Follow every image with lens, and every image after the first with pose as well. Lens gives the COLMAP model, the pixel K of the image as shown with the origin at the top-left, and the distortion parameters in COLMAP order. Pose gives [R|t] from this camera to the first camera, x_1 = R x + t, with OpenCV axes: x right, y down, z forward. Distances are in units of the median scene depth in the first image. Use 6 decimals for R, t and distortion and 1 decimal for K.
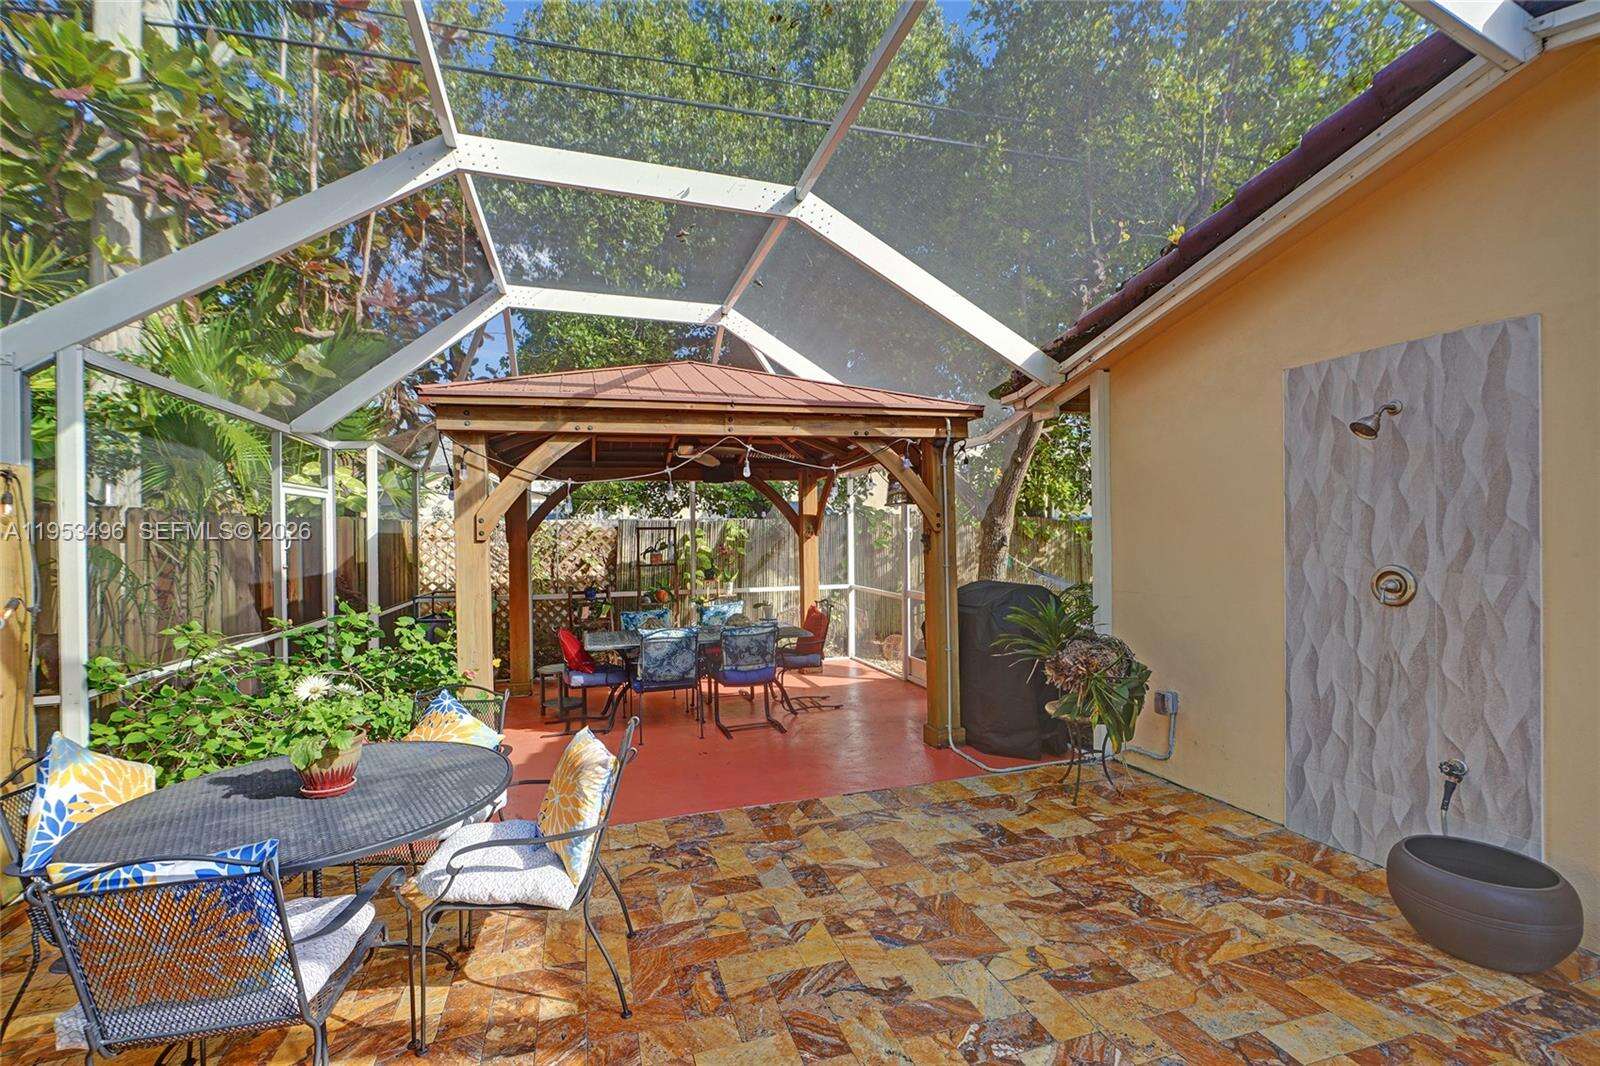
lens RADIAL K [[709.9, 0, 799.6], [0, 709.9, 536.7], [0, 0, 1]] dist [-0.011995, 0.004956]
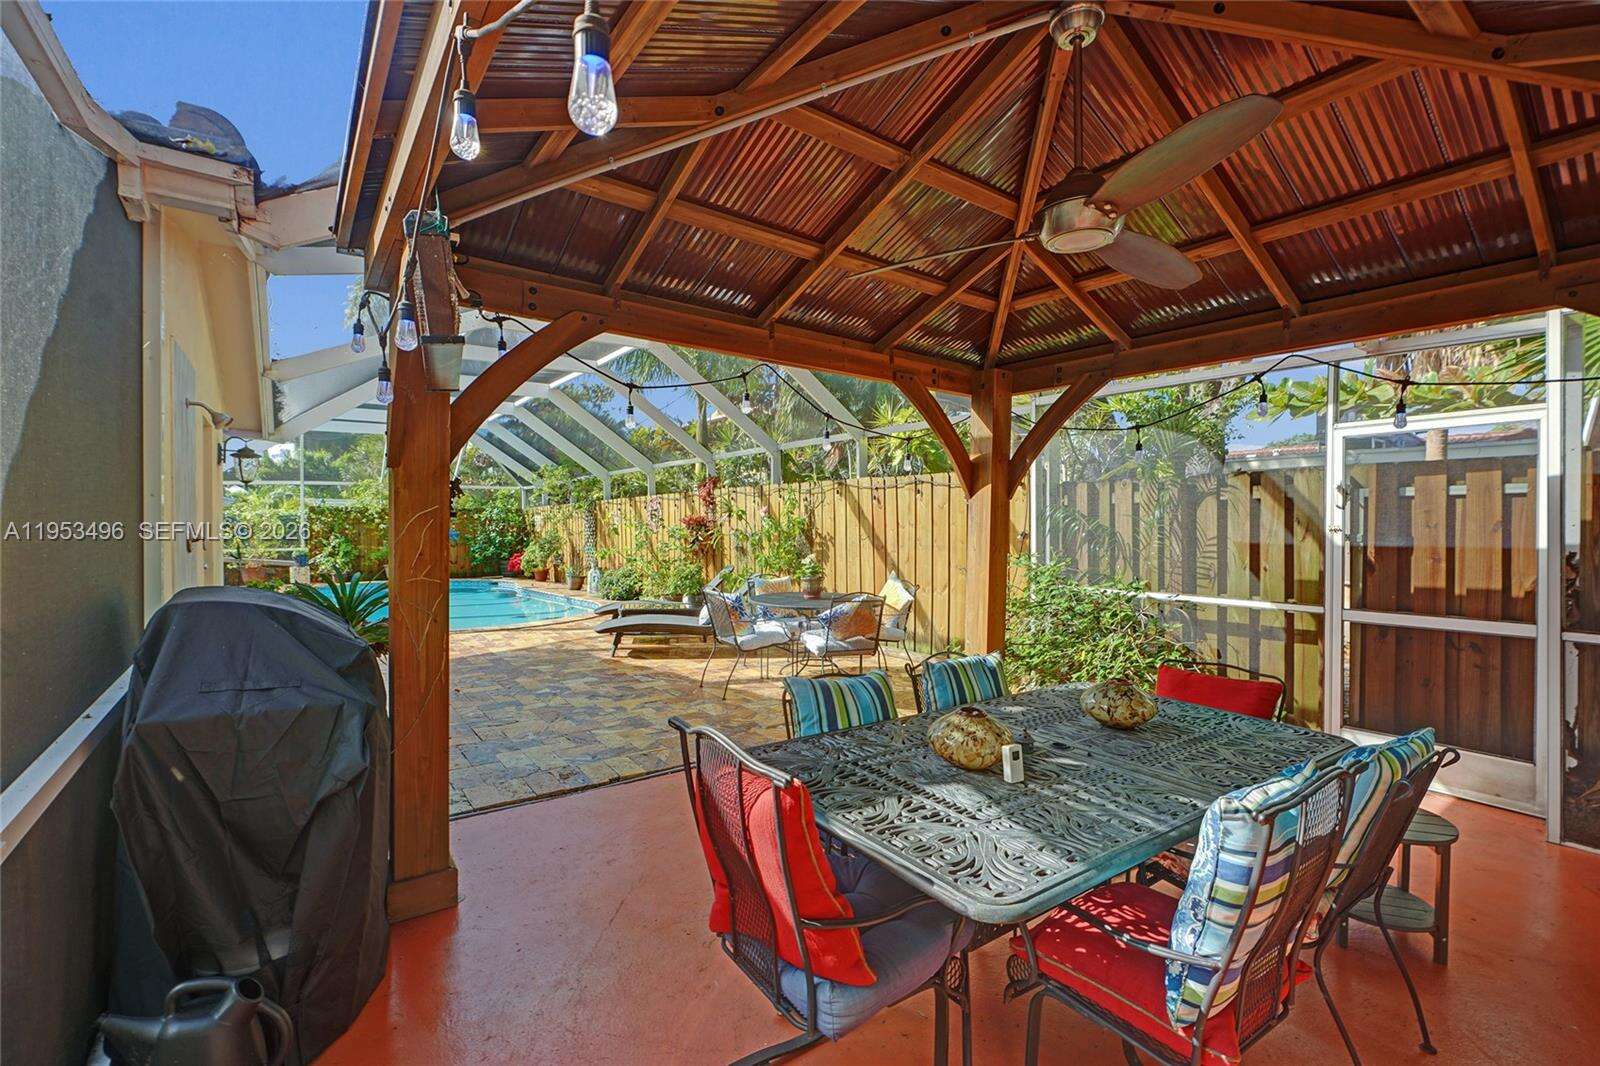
lens RADIAL K [[709.9, 0, 799.6], [0, 709.9, 536.7], [0, 0, 1]] dist [-0.011995, 0.004956]
pose [[-0.946877, 0.017247, -0.321133, 0.183416], [0.008887, 0.999583, 0.027482, 0.041092], [0.321473, 0.023168, -0.946635, 2.706554]]
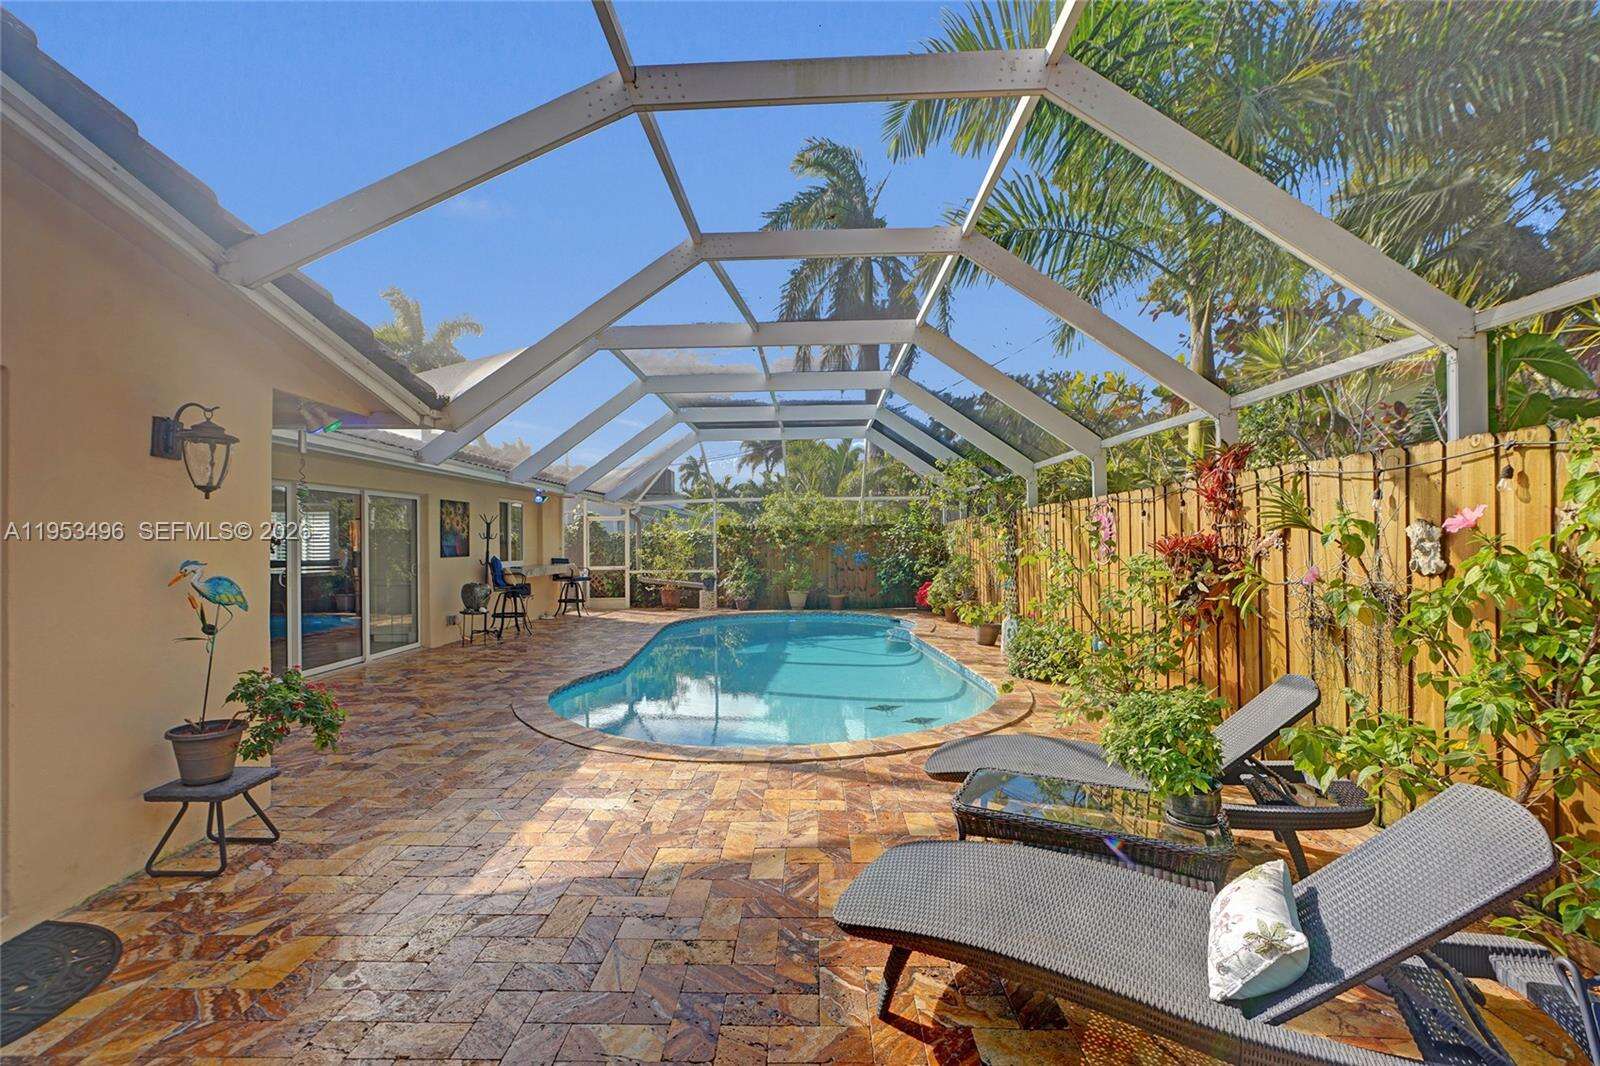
lens RADIAL K [[710.2, 0, 799.2], [0, 710.2, 535.2], [0, 0, 1]] dist [-0.009076, 0.005598]
pose [[-0.948654, 0.019542, 0.315711, -0.138715], [0.020010, 0.999798, -0.001760, 0.015147], [-0.315682, 0.004648, -0.948854, 0.956206]]
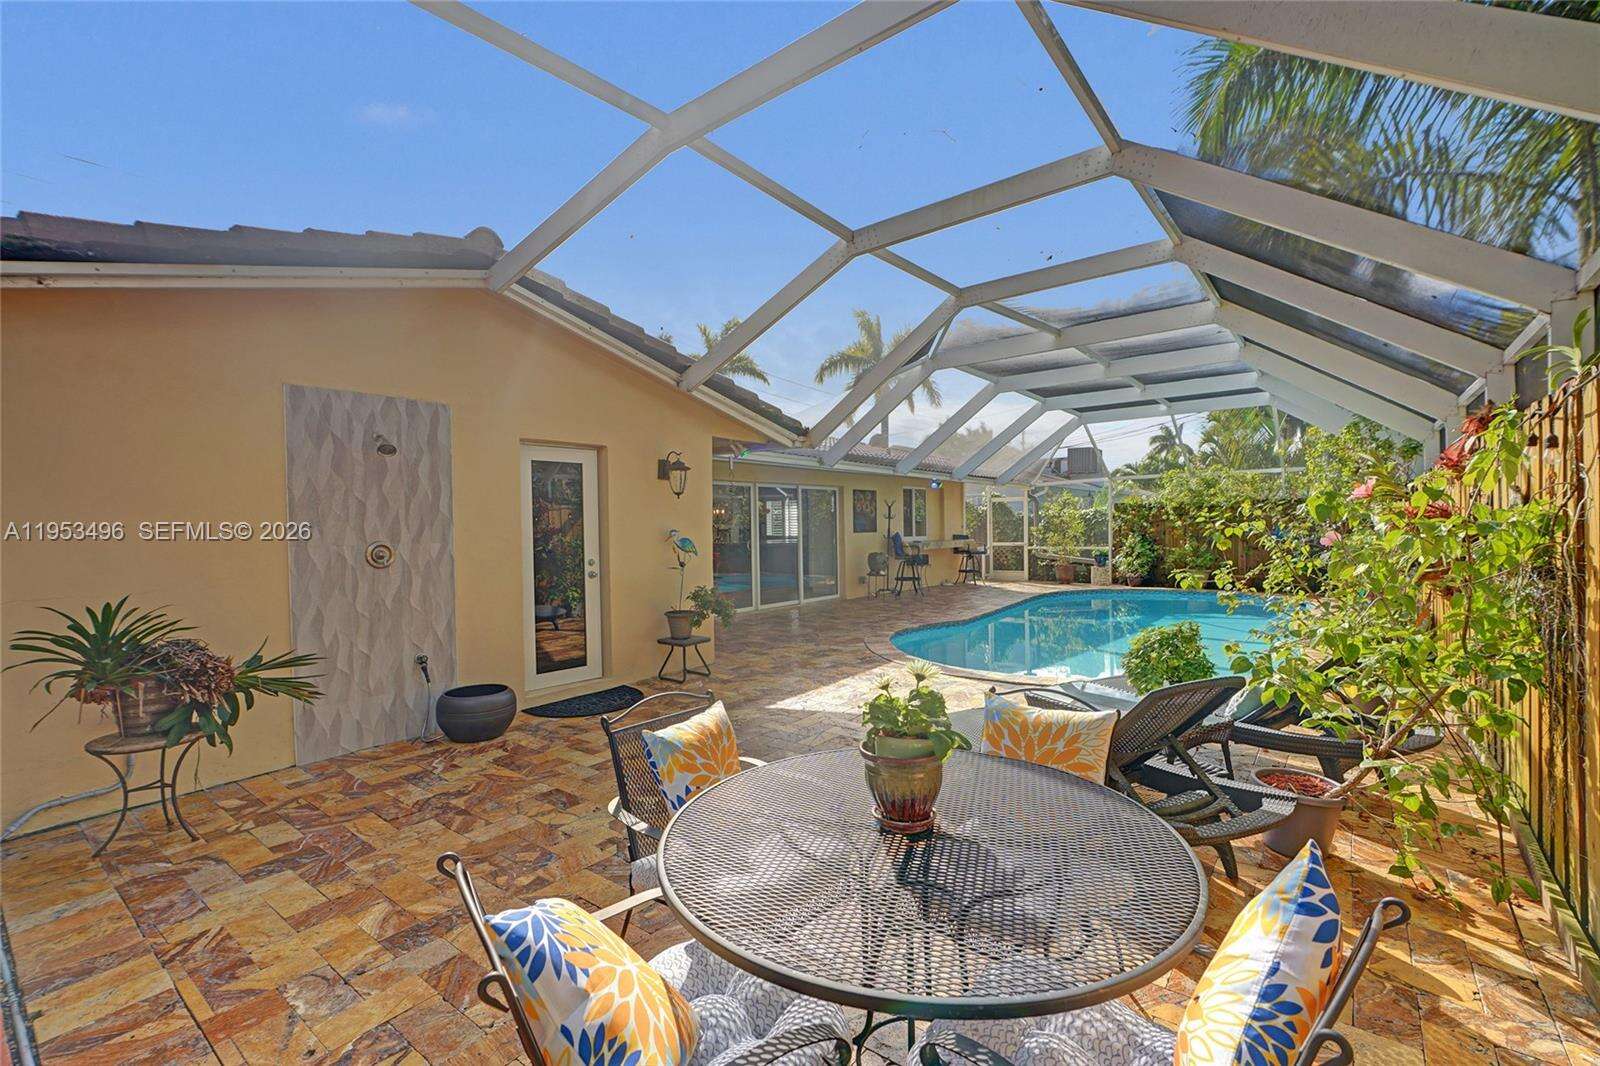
lens RADIAL K [[709.9, 0, 799.6], [0, 709.9, 536.7], [0, 0, 1]] dist [-0.011995, 0.004956]
pose [[-0.571063, 0.006307, 0.820882, -0.935697], [0.028710, 0.999512, 0.012293, 0.038796], [-0.820404, 0.030587, -0.570966, 1.157035]]
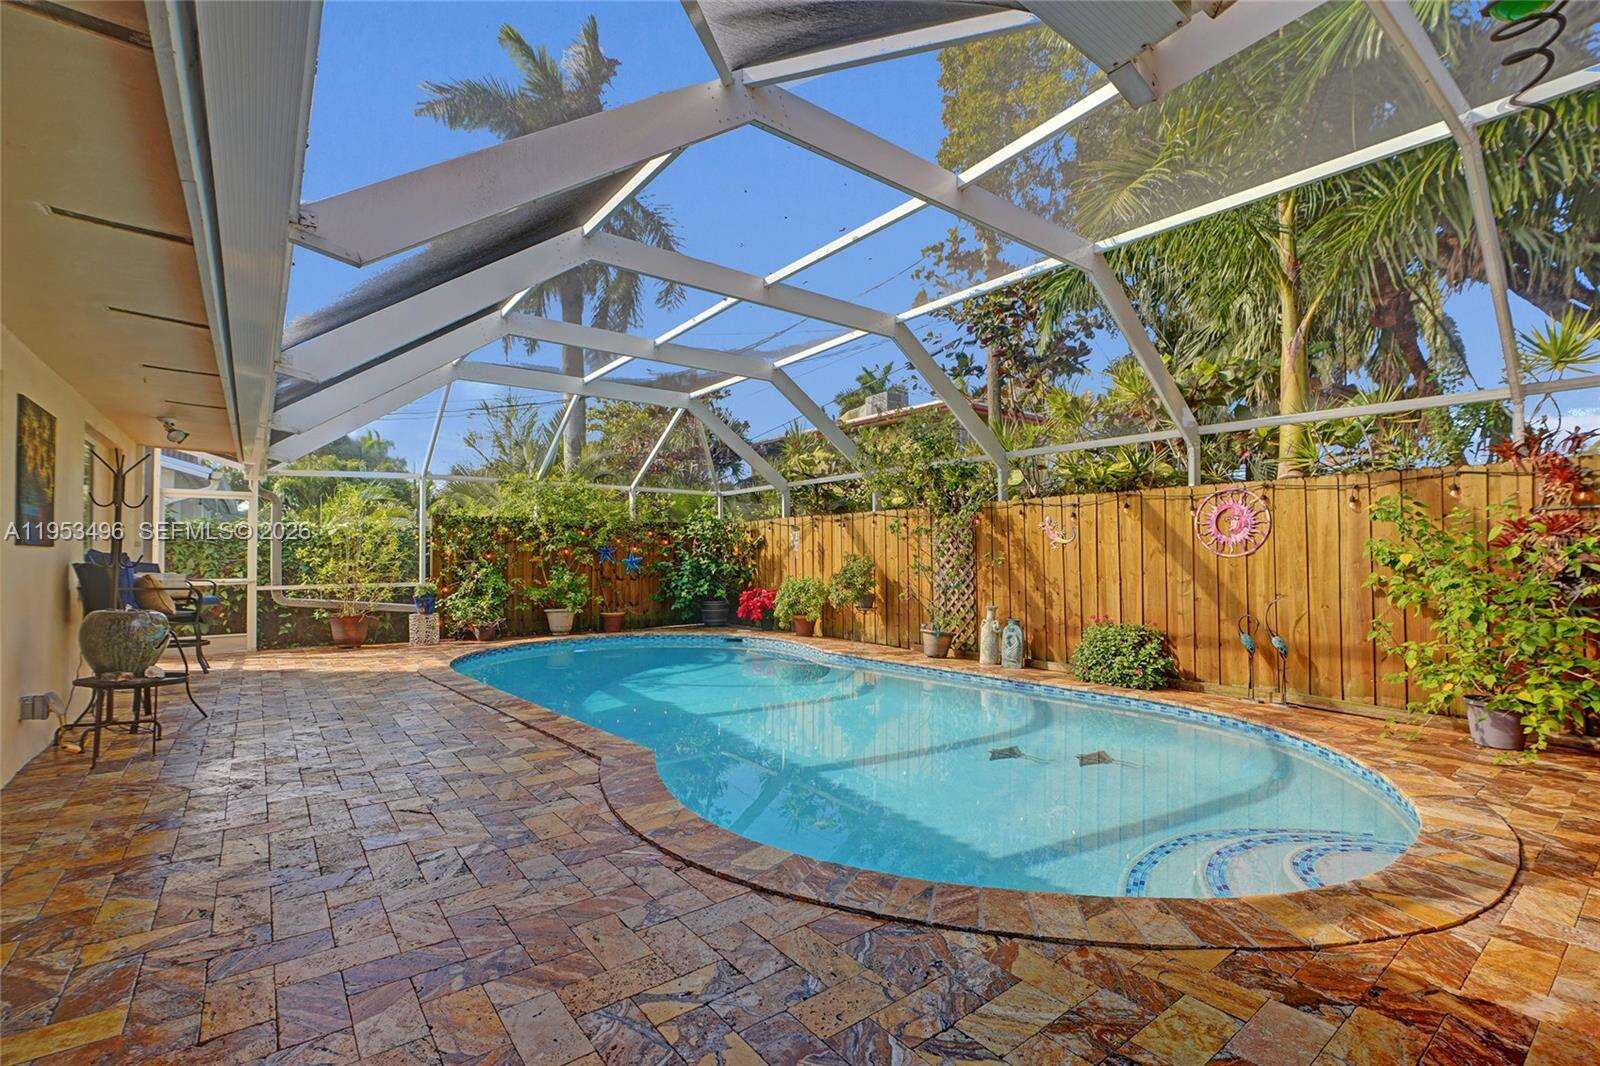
lens RADIAL K [[709.9, 0, 799.6], [0, 709.9, 536.7], [0, 0, 1]] dist [-0.011995, 0.004956]
pose [[-0.936311, 0.000428, -0.351172, 1.583917], [0.005611, 0.999890, -0.013742, 0.084817], [0.351128, -0.014837, -0.936210, 0.049062]]
